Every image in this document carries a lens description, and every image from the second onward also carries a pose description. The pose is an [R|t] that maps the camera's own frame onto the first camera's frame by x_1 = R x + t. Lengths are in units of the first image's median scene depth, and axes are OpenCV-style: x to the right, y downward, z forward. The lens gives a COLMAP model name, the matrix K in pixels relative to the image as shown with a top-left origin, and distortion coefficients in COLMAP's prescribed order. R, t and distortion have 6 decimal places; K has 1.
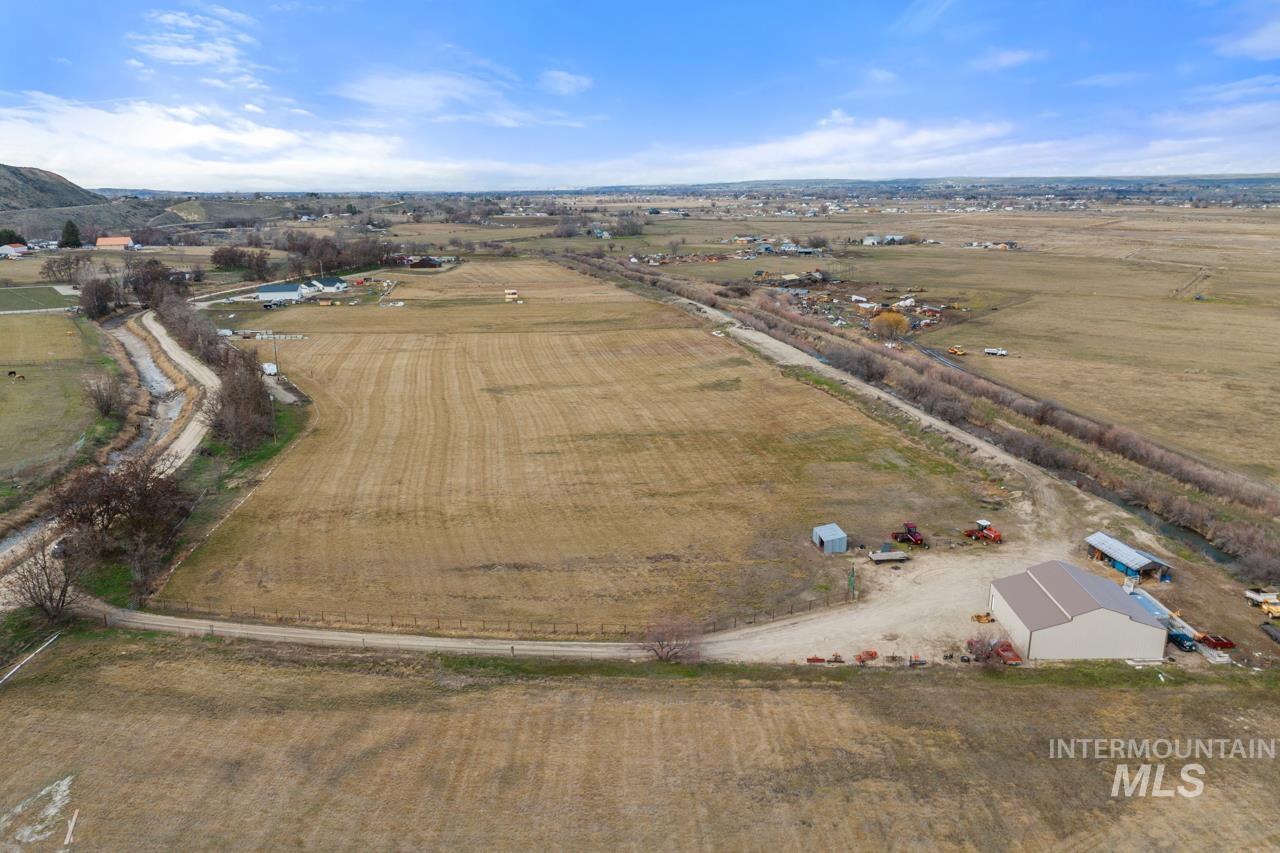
lens RADIAL K [[914.3, 0, 651.9], [0, 914.3, 431.9], [0, 0, 1]] dist [-0.038504, 0.004416]
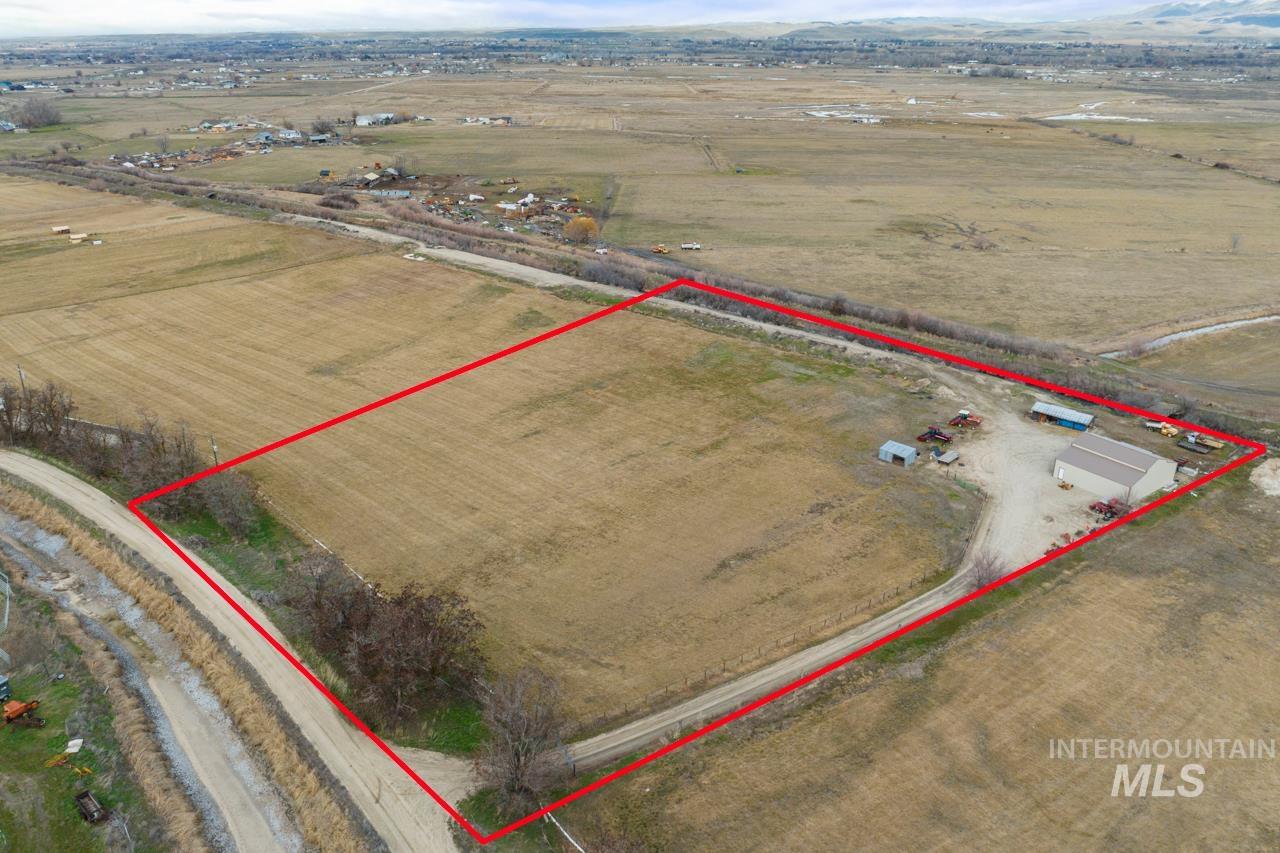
lens RADIAL K [[914.3, 0, 651.9], [0, 914.3, 431.9], [0, 0, 1]] dist [-0.038504, 0.004416]
pose [[0.795189, -0.231229, 0.560543, -0.613499], [0.146944, 0.970365, 0.191829, -0.159090], [-0.588288, -0.070172, 0.805601, 0.192277]]
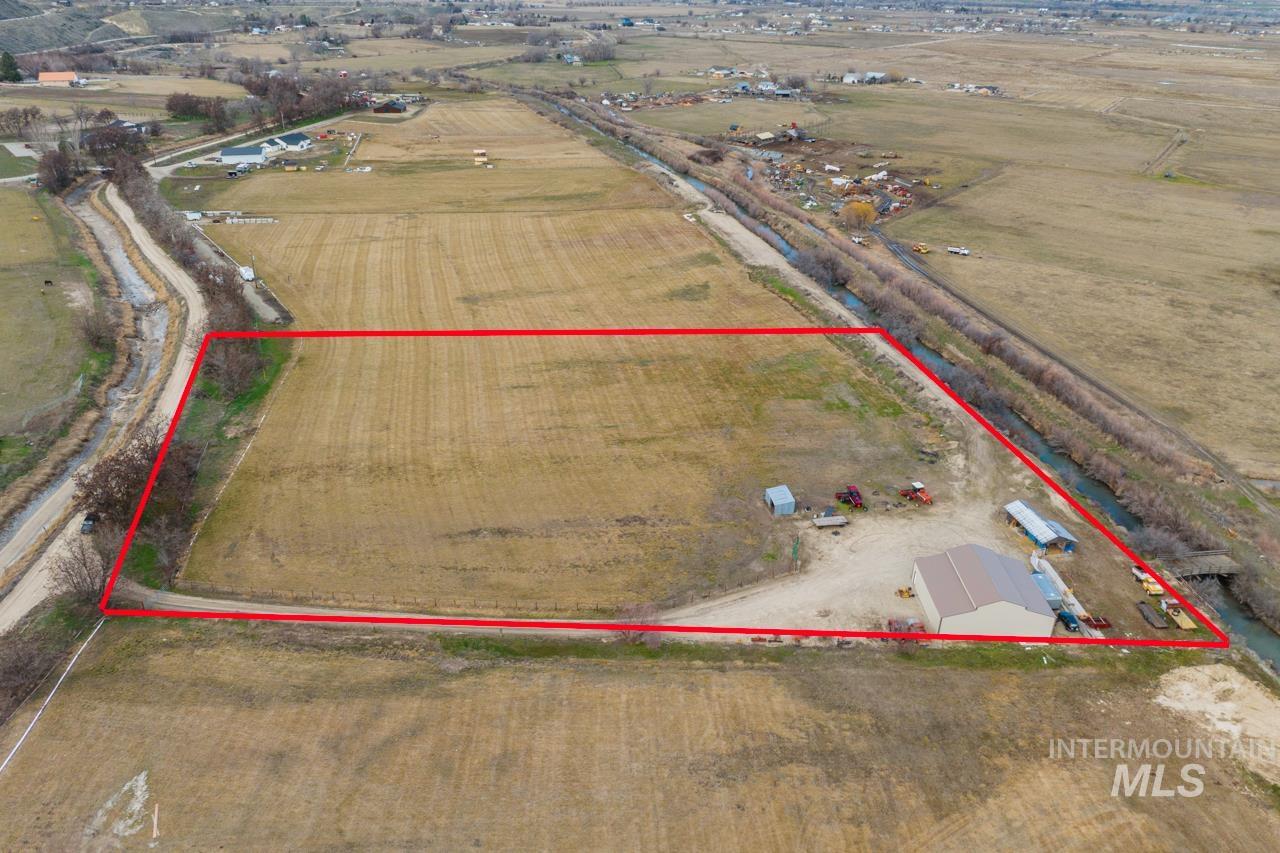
lens RADIAL K [[914.3, 0, 651.9], [0, 914.3, 431.9], [0, 0, 1]] dist [-0.038504, 0.004416]
pose [[0.999423, 0.007835, 0.033063, 0.000013], [-0.014325, 0.979509, 0.200891, -0.159274], [-0.030811, -0.201249, 0.979056, -0.063755]]
